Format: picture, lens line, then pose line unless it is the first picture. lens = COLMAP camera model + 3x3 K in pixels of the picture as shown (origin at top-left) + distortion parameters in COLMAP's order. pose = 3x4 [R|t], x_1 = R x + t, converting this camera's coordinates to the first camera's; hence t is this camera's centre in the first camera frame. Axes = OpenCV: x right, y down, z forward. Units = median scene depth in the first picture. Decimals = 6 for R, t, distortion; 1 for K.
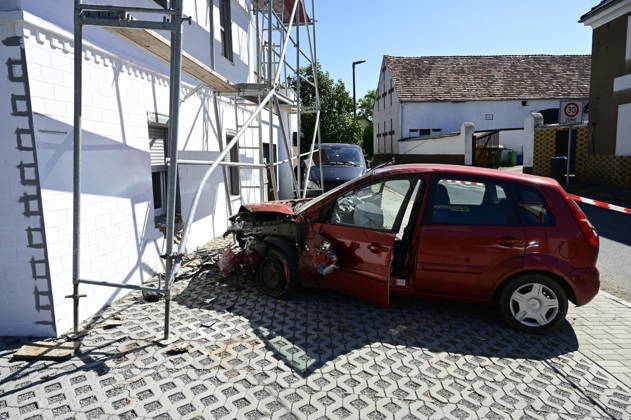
lens RADIAL K [[423.9, 0, 316.0], [0, 423.9, 210.0], [0, 0, 1]] dist [-0.001343, 0.002699]
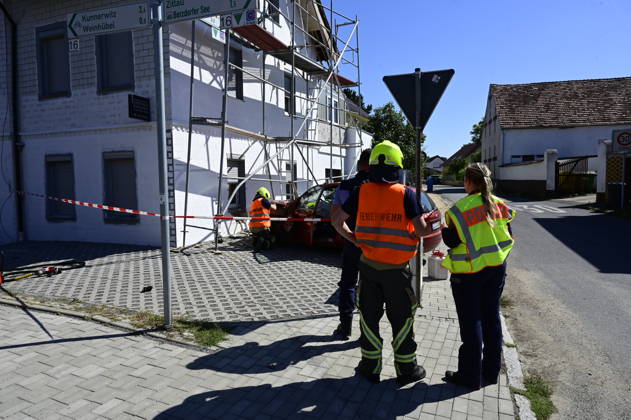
lens RADIAL K [[423.9, 0, 315.9], [0, 423.9, 209.4], [0, 0, 1]] dist [-0.001343, 0.002699]
pose [[0.954588, 0.033281, -0.296064, 0.719124], [-0.050626, 0.997409, -0.051112, 0.133777], [0.293596, 0.063779, 0.953799, -0.916525]]
